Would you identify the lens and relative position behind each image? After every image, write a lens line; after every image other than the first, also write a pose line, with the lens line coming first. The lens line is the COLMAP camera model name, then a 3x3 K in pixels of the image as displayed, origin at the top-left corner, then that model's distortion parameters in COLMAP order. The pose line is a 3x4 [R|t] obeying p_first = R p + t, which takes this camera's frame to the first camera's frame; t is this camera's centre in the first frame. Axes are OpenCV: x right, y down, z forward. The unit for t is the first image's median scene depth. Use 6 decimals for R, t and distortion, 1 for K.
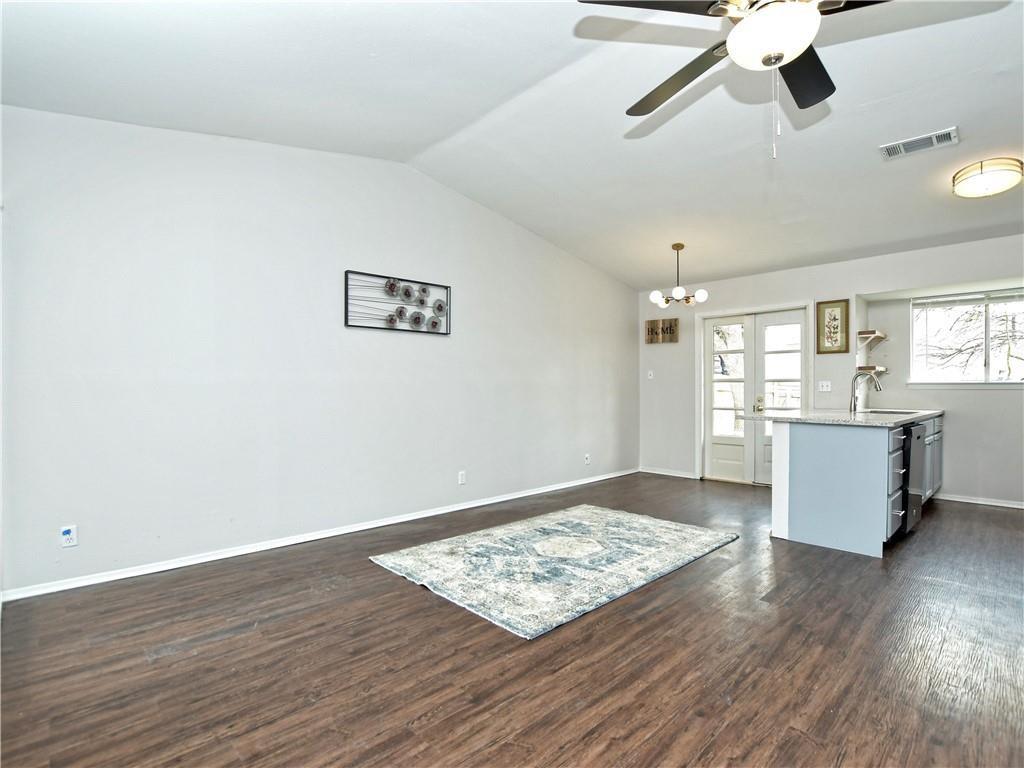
lens RADIAL K [[521.2, 0, 512.0], [0, 521.2, 384.0], [0, 0, 1]] dist [-0.001891, -0.000377]
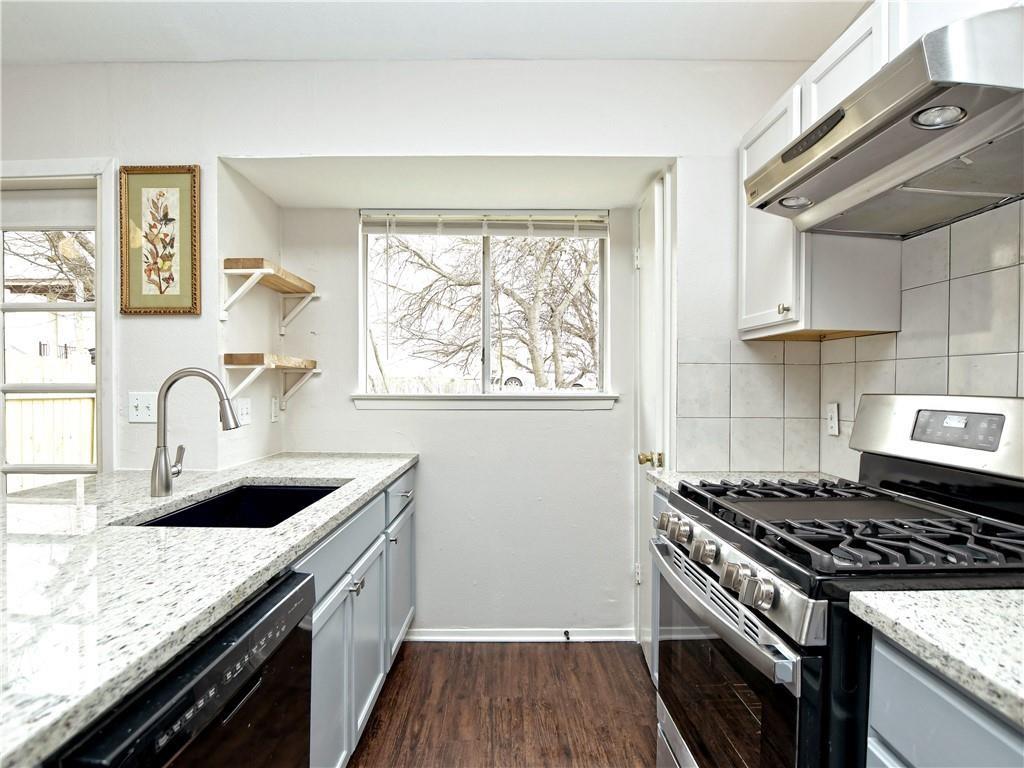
lens RADIAL K [[507.1, 0, 512.0], [0, 507.1, 384.0], [0, 0, 1]] dist [0.000143, 0.000015]
pose [[0.698876, -0.003725, 0.715234, 0.539075], [-0.001791, 0.999974, 0.006958, -0.015664], [-0.715241, -0.006143, 0.698851, 0.594184]]
